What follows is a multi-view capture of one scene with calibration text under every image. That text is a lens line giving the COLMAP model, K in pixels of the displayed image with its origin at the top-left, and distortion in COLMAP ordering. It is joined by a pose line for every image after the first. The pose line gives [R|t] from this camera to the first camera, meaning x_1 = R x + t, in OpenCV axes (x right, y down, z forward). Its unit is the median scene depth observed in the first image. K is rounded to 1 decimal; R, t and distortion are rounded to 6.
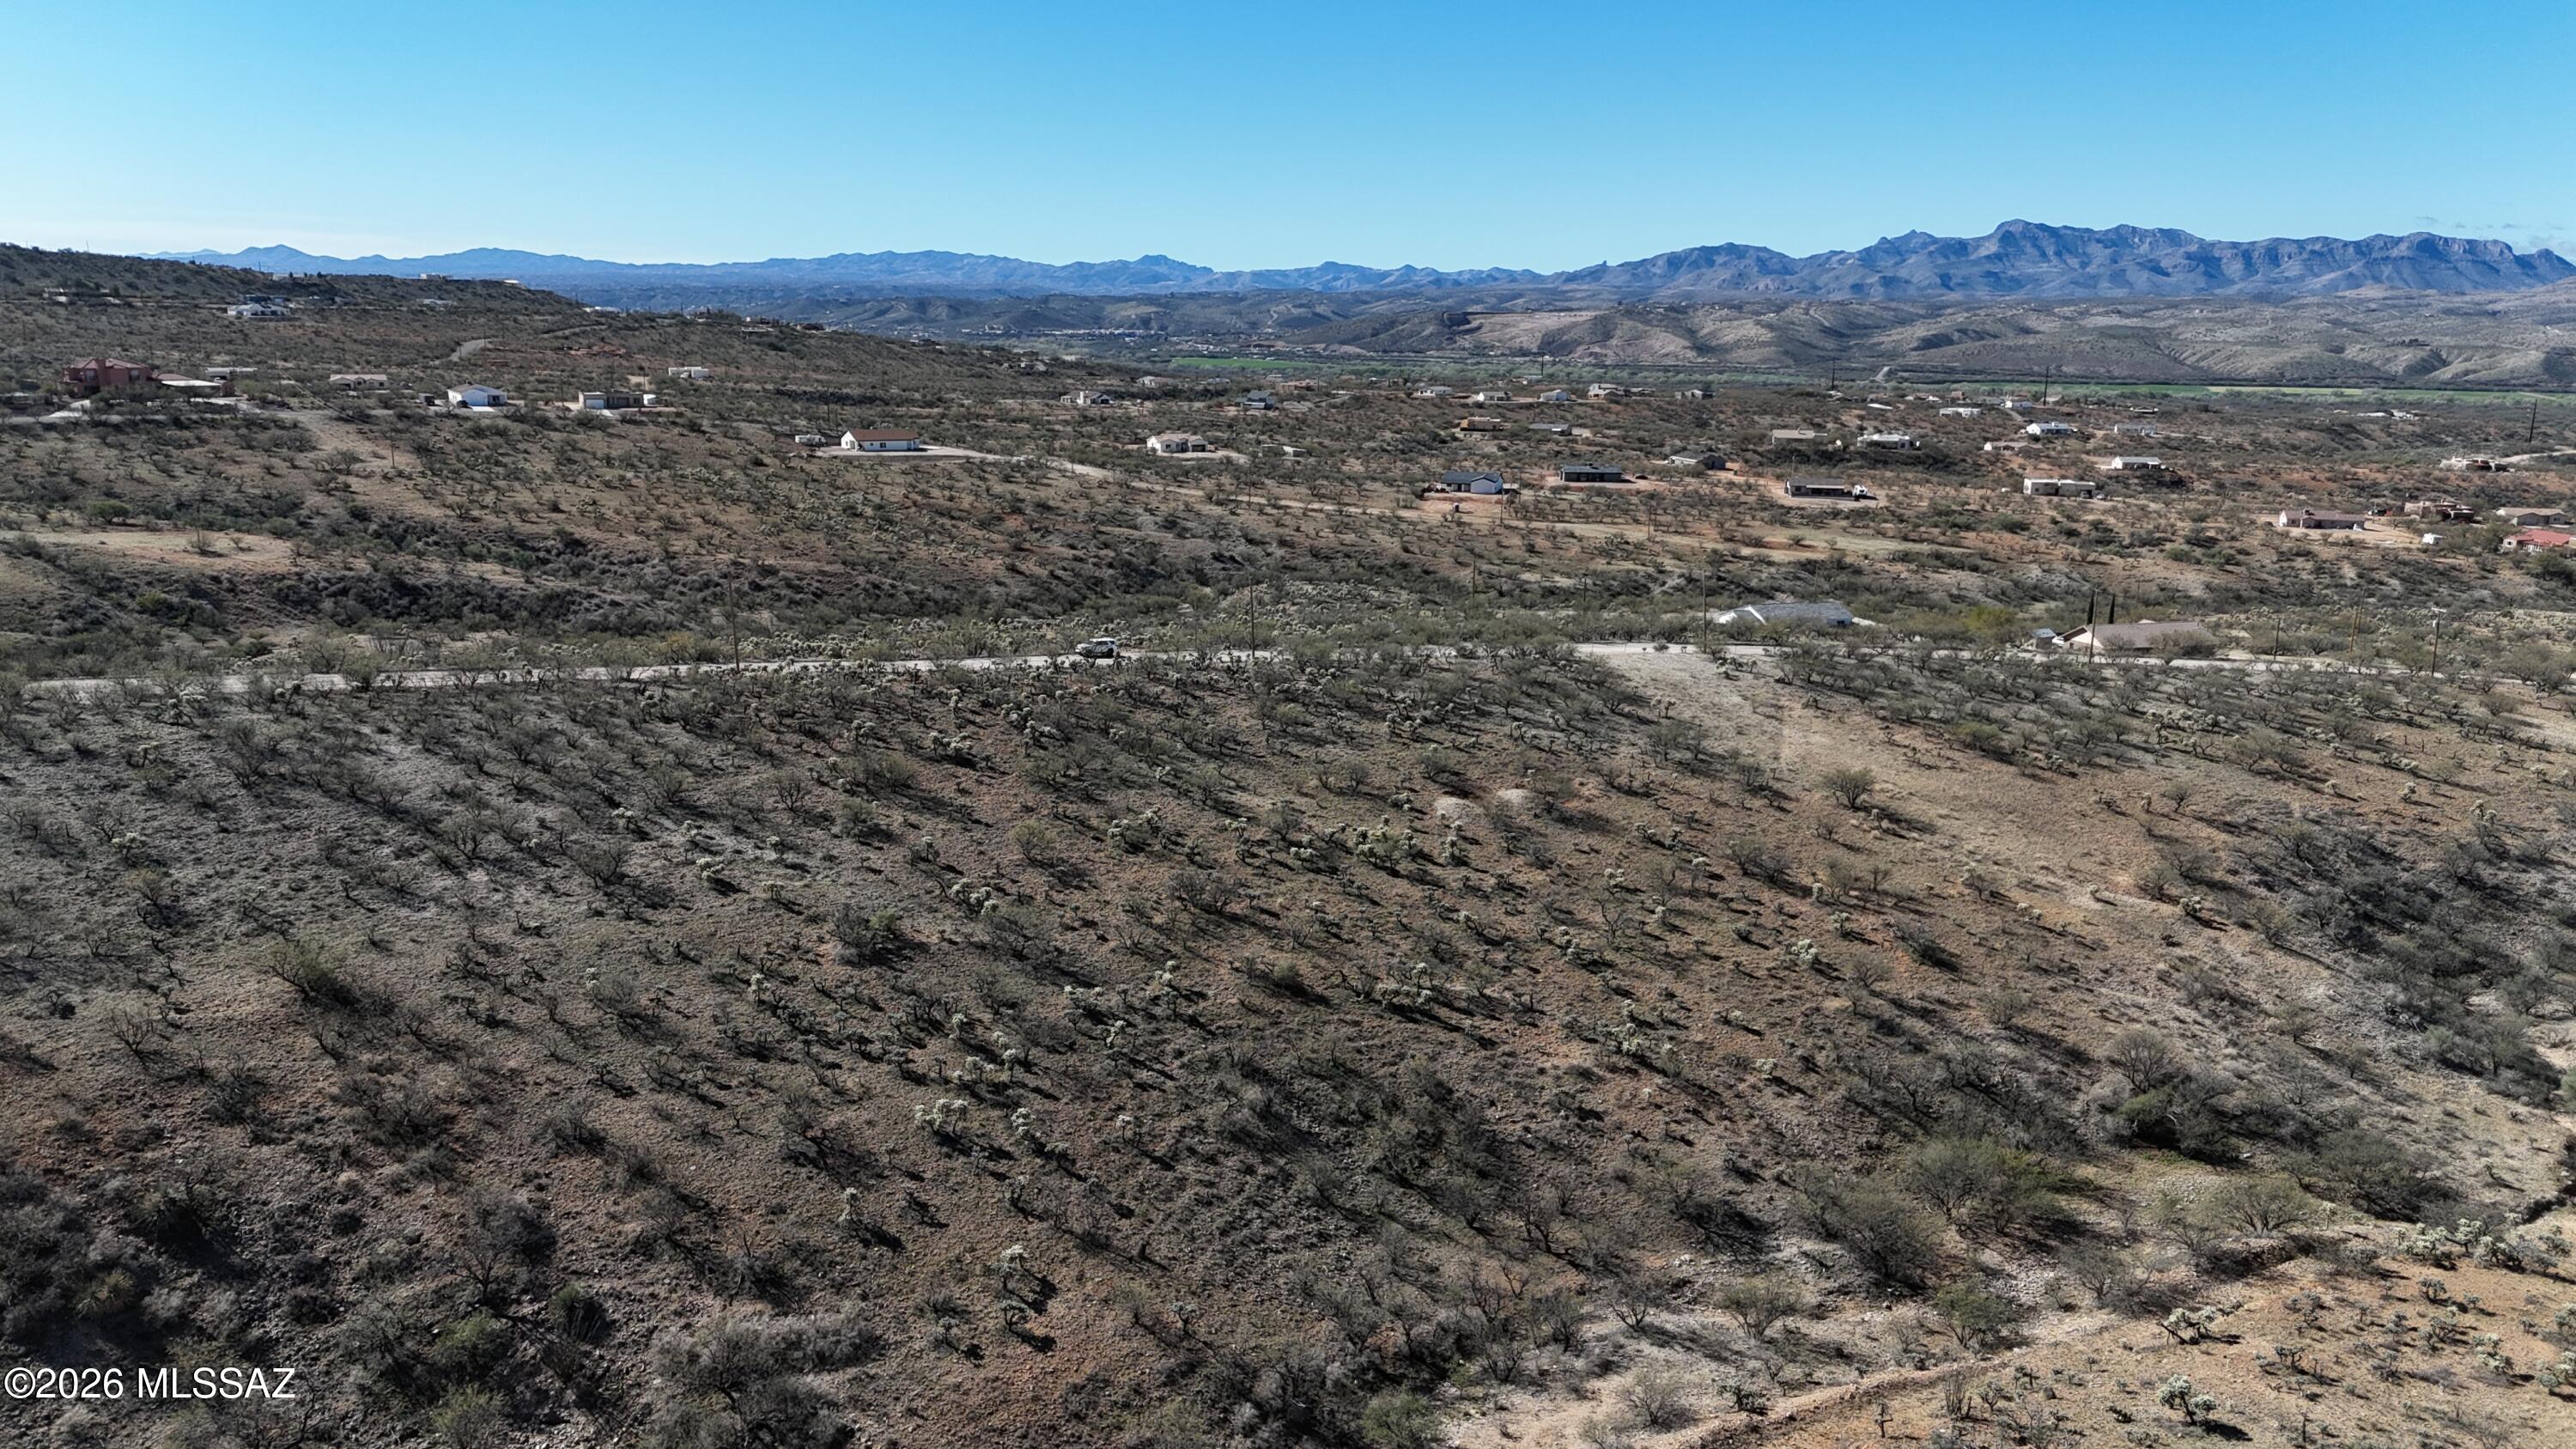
lens RADIAL K [[1889.9, 0, 1267.0], [0, 1889.9, 742.7], [0, 0, 1]] dist [0.070846, -0.056882]
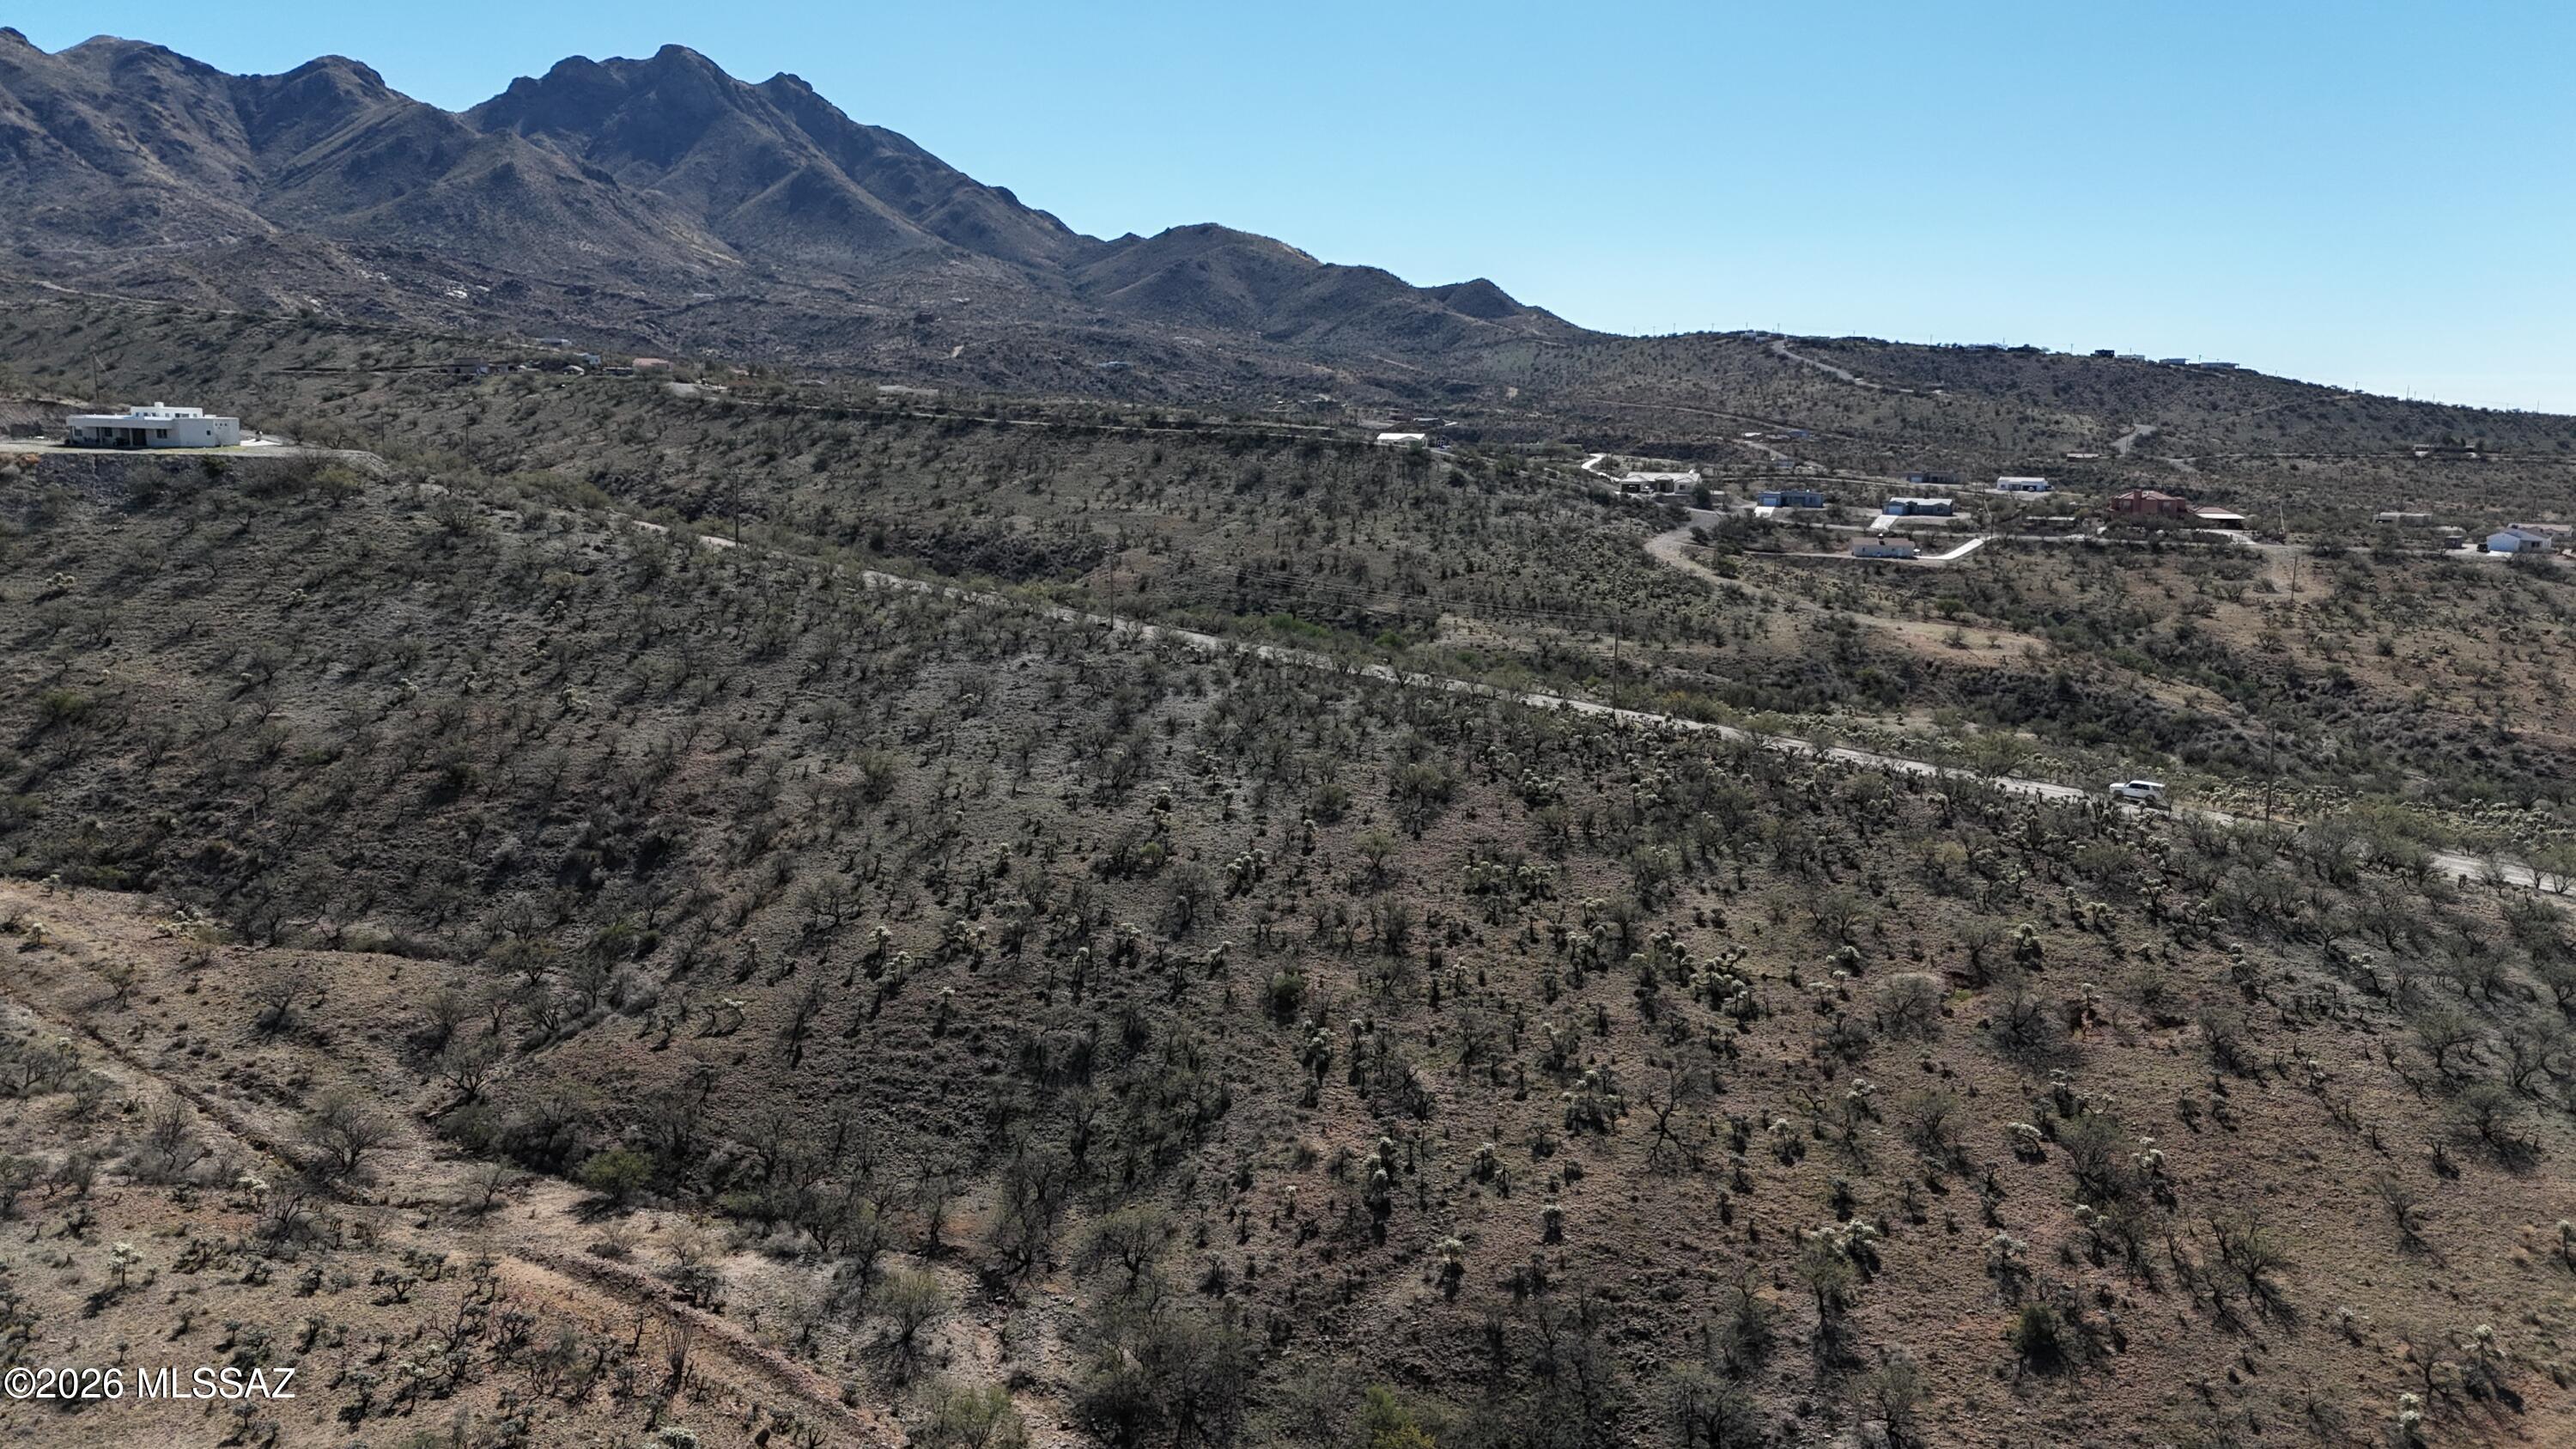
lens RADIAL K [[1889.9, 0, 1289.1], [0, 1889.9, 722.7], [0, 0, 1]] dist [0.070846, -0.056882]
pose [[0.289244, 0.099208, -0.952101, 0.801413], [-0.195679, 0.979740, 0.042641, -0.047673], [0.937042, 0.173973, 0.302797, 0.564127]]
